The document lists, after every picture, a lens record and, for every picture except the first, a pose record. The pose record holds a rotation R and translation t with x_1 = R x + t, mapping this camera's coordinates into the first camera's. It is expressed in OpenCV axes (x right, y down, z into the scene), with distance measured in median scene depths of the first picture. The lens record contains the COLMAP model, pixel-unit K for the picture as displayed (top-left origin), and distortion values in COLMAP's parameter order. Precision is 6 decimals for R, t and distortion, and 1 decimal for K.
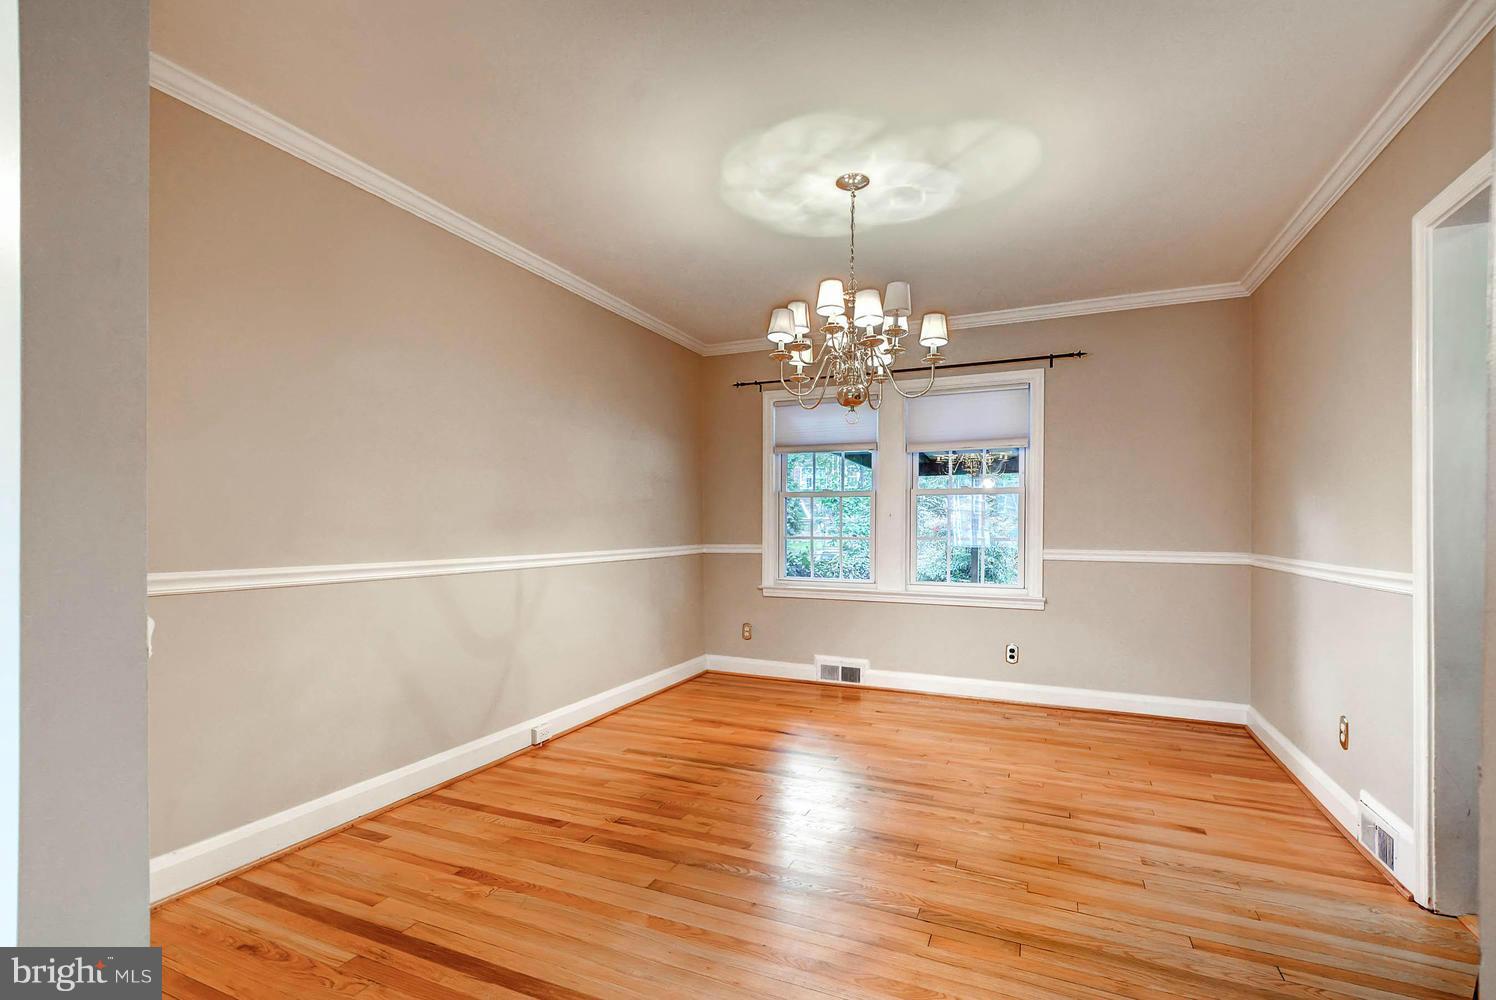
lens RADIAL K [[670.0, 0, 749.8], [0, 670.0, 528.8], [0, 0, 1]] dist [0.009763, -0.001432]
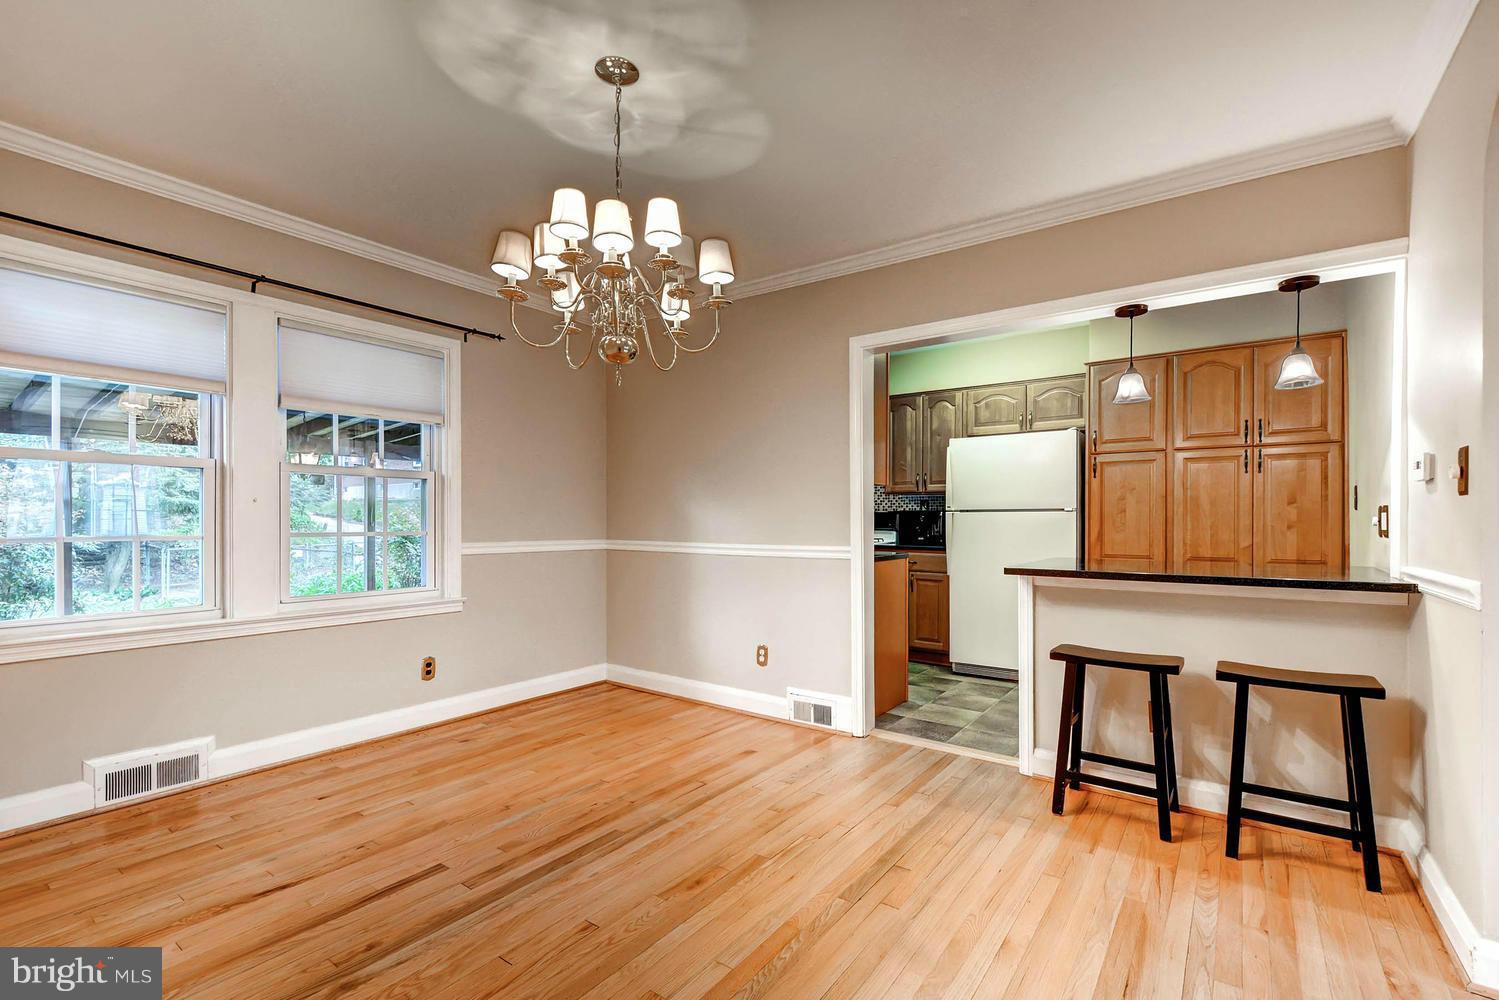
lens RADIAL K [[671.4, 0, 754.3], [0, 671.4, 520.3], [0, 0, 1]] dist [0.009763, -0.001432]
pose [[0.212042, -0.004640, 0.977250, -0.385512], [0.002953, 0.999987, 0.004107, -0.003209], [-0.977256, 0.002015, 0.212053, 0.460569]]
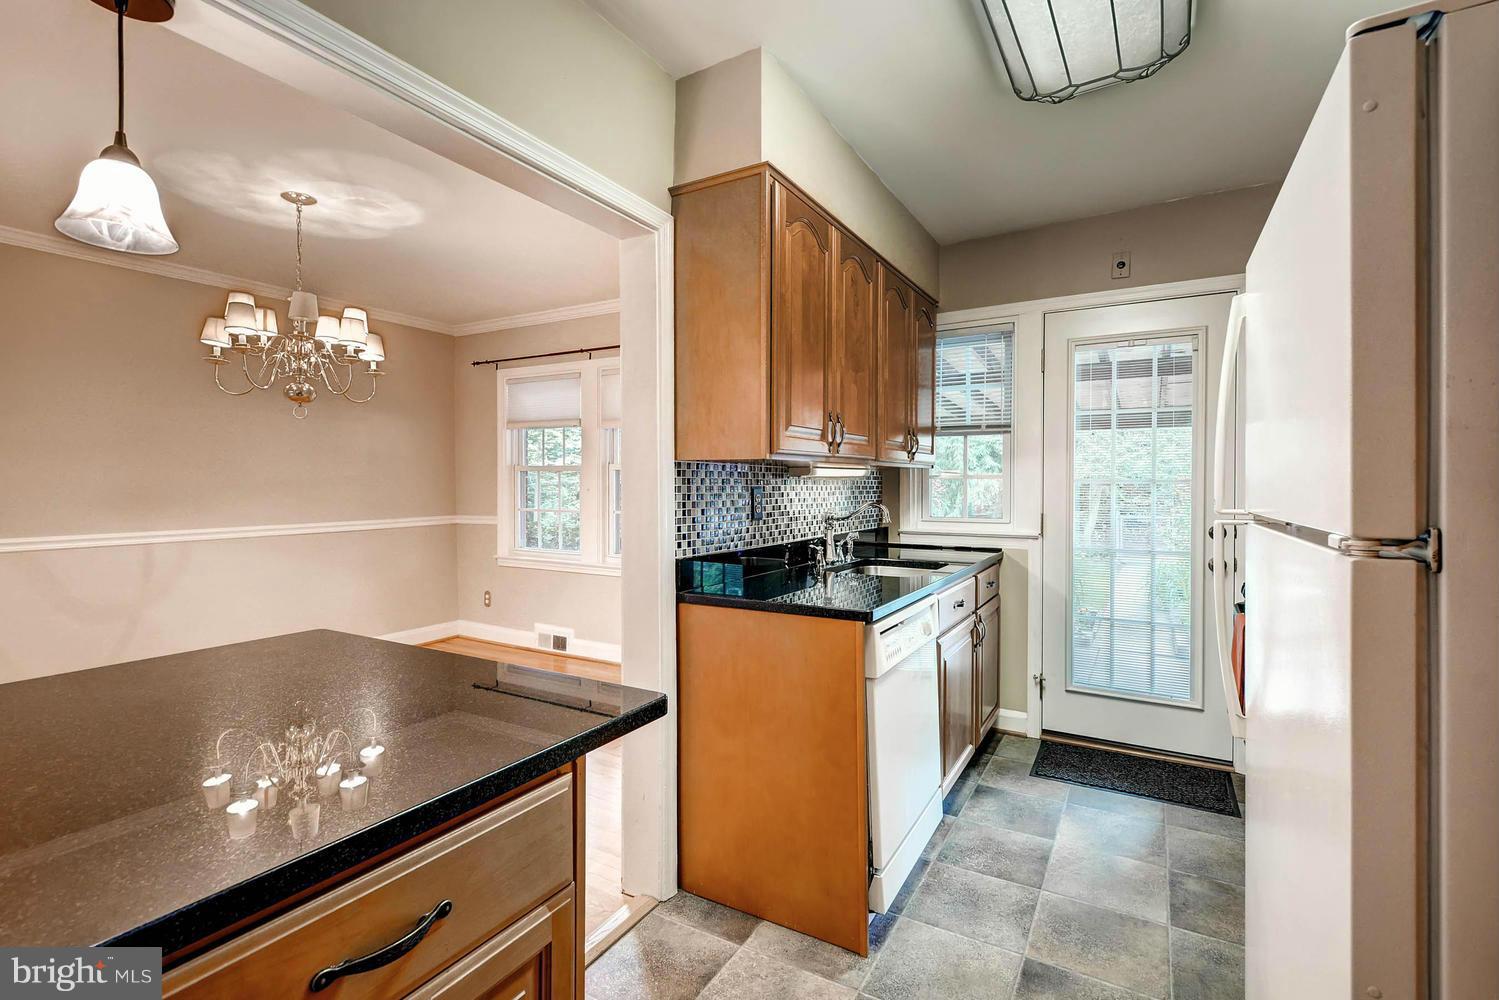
lens RADIAL K [[671.4, 0, 774.7], [0, 671.4, 480.8], [0, 0, 1]] dist [0.009763, -0.001432]
pose [[0.997626, 0.005315, -0.068652, 0.669492], [-0.005249, 0.999986, 0.001143, -0.044989], [0.068657, -0.000780, 0.997640, -0.021427]]
